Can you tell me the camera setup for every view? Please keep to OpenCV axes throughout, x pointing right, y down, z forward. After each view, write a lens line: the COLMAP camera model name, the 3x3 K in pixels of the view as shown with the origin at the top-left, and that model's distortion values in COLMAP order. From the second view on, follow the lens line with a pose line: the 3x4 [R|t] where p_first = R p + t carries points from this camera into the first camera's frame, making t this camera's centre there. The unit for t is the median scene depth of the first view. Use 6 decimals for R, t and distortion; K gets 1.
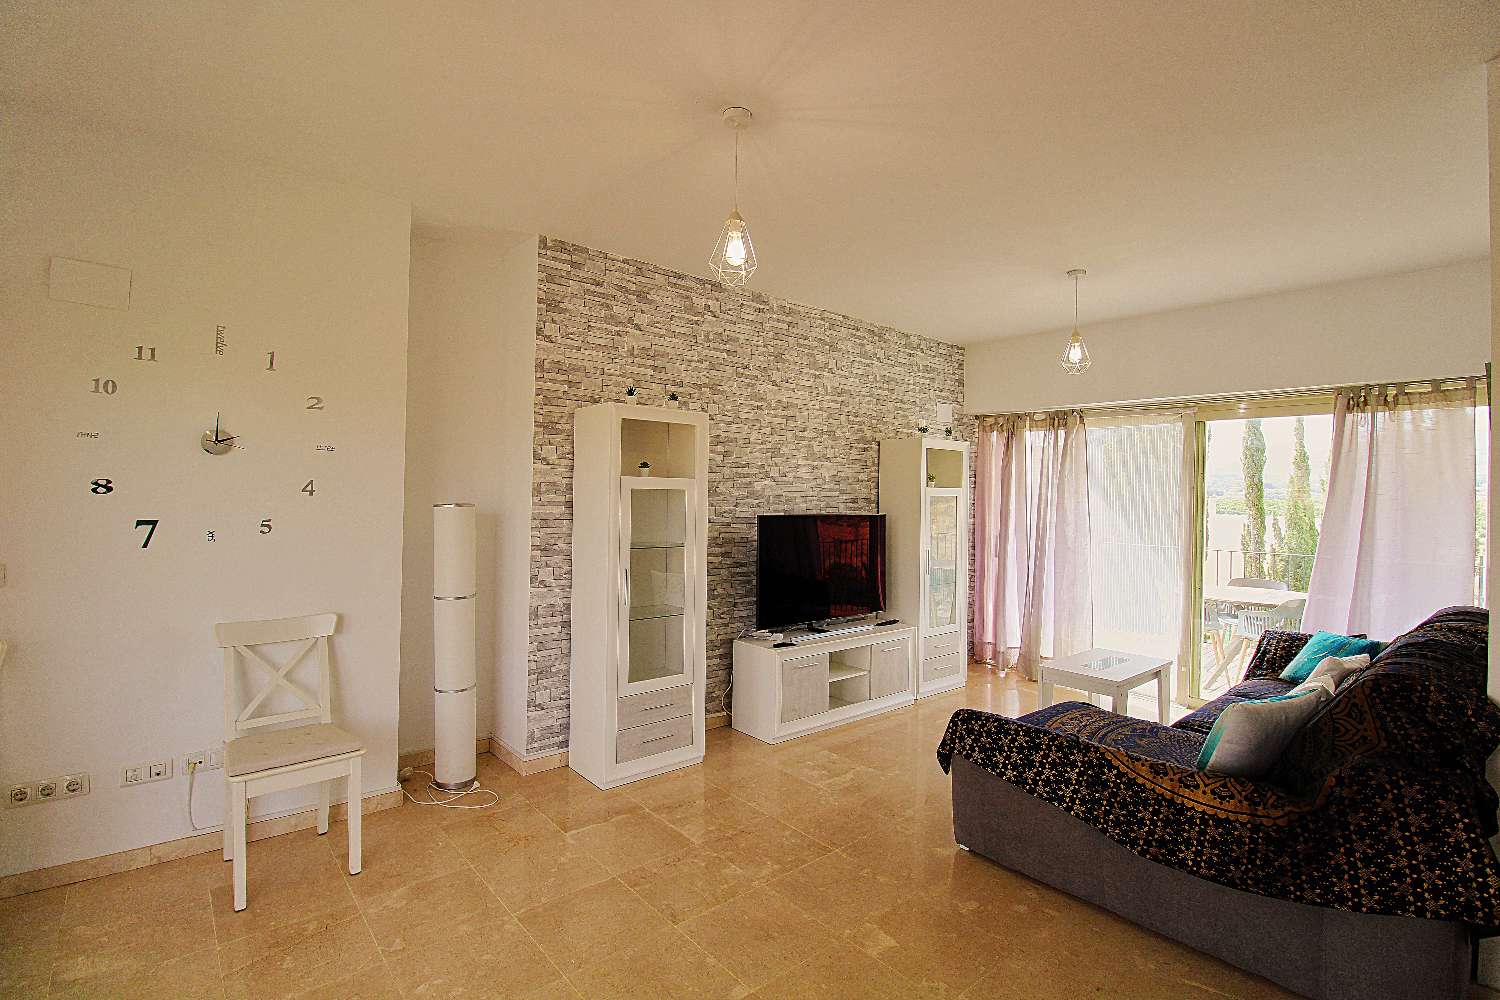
lens RADIAL K [[696.2, 0, 747.1], [0, 696.2, 492.0], [0, 0, 1]] dist [-0.000239, -0.012818]
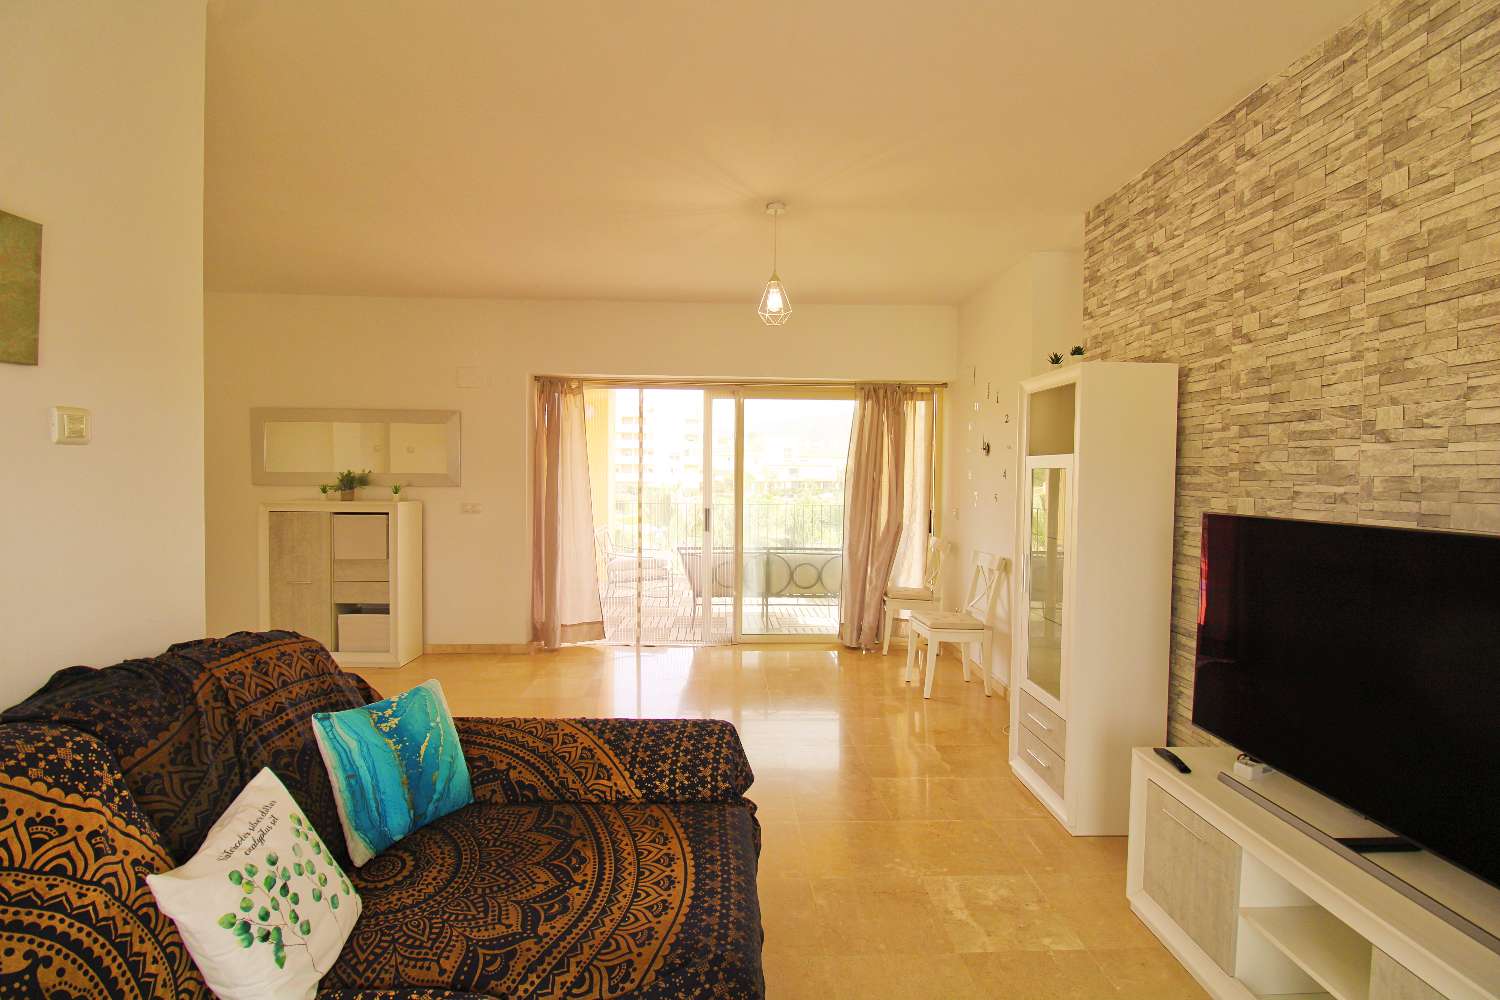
lens RADIAL K [[696.2, 0, 747.1], [0, 696.2, 492.0], [0, 0, 1]] dist [-0.000239, -0.012818]
pose [[-0.623114, -0.002739, -0.782126, 1.088197], [-0.020659, 0.999703, 0.012958, 0.030492], [0.781858, 0.024233, -0.622986, 1.763067]]
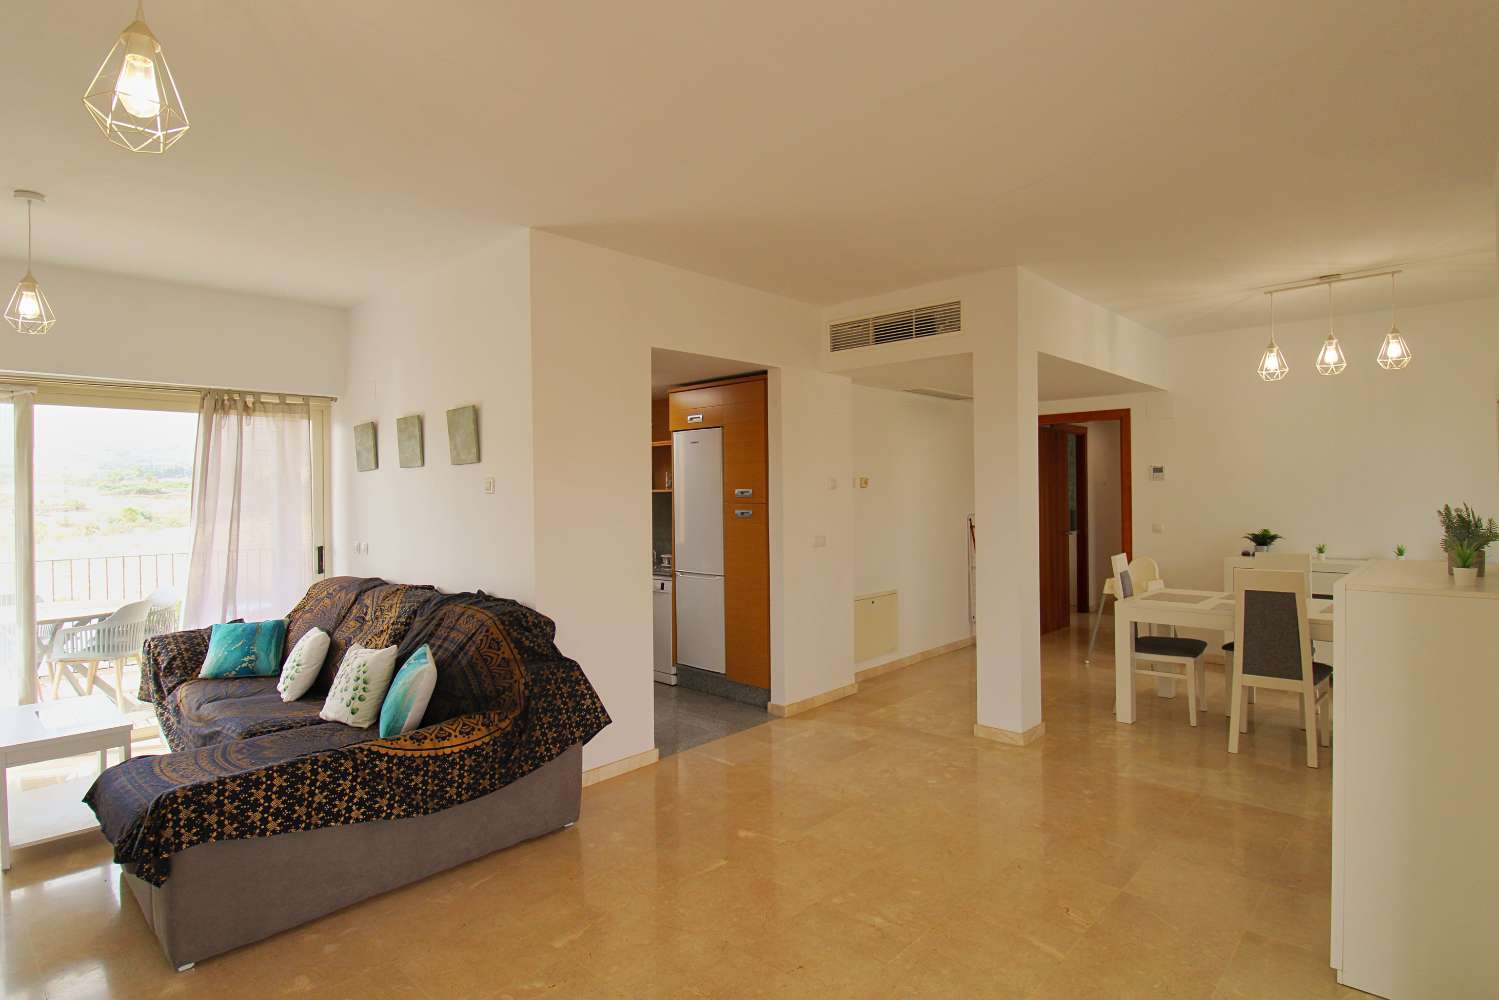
lens RADIAL K [[744.7, 0, 774.3], [0, 744.7, 496.7], [0, 0, 1]] dist [0.003094, -0.014613]
pose [[-0.123296, -0.025052, 0.992054, -0.623433], [0.006064, 0.999644, 0.025997, -0.023022], [-0.992351, 0.009221, -0.123100, 0.512612]]
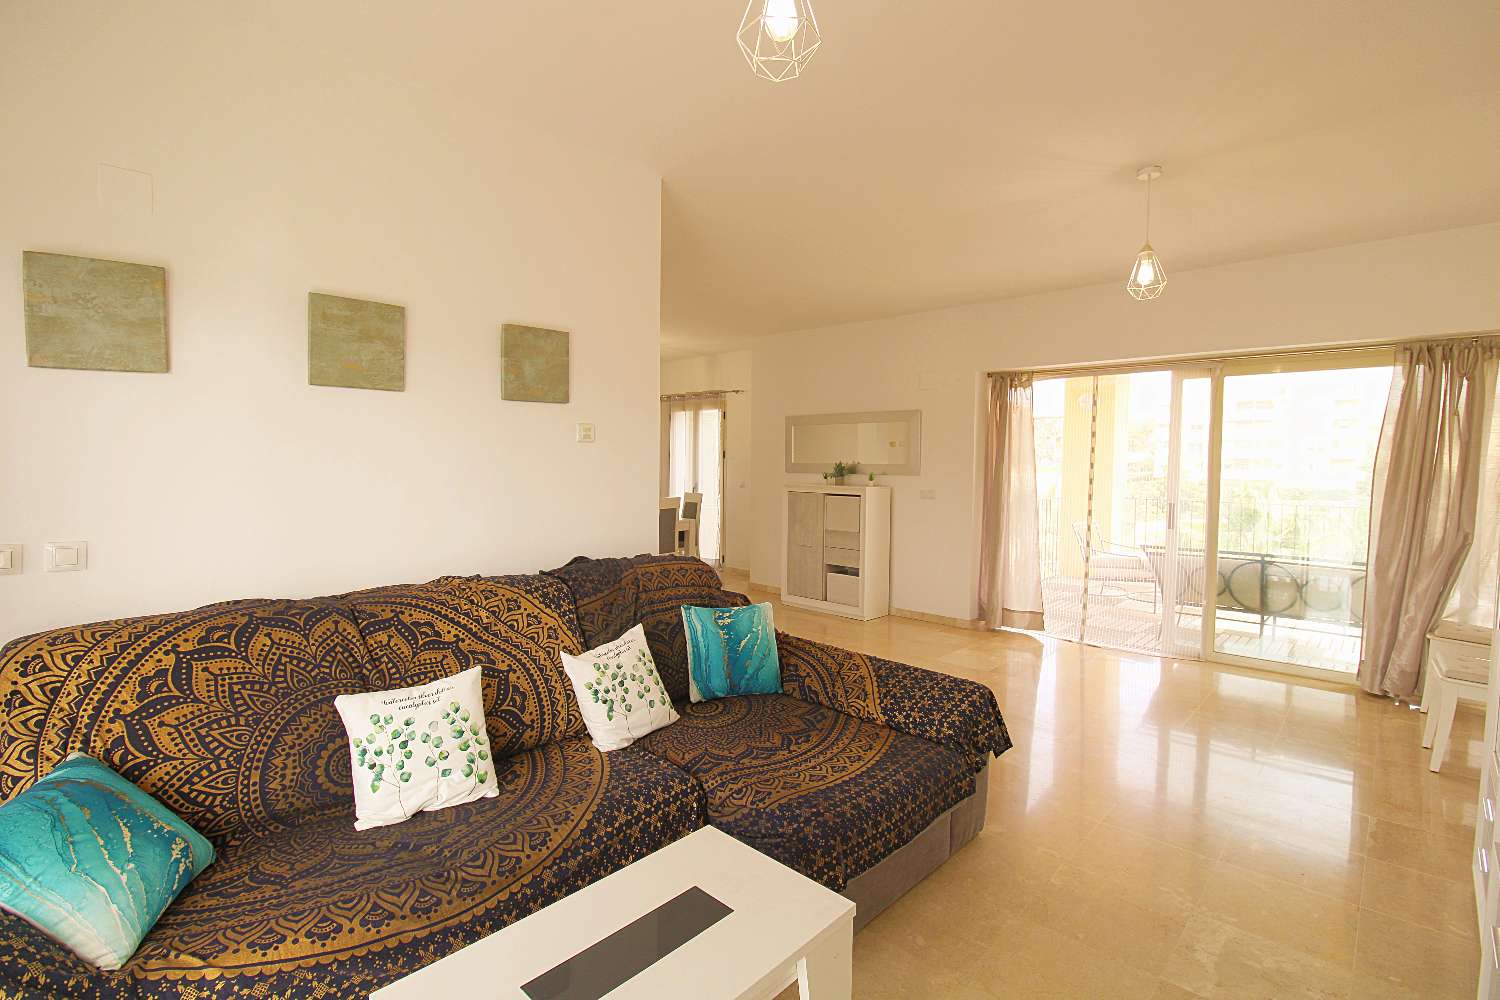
lens RADIAL K [[696.2, 0, 747.1], [0, 696.2, 492.0], [0, 0, 1]] dist [-0.000239, -0.012818]
pose [[-0.994987, -0.024526, -0.096948, 0.817034], [-0.028481, 0.998808, 0.039633, 0.038538], [0.095860, 0.042195, -0.994500, 2.141366]]
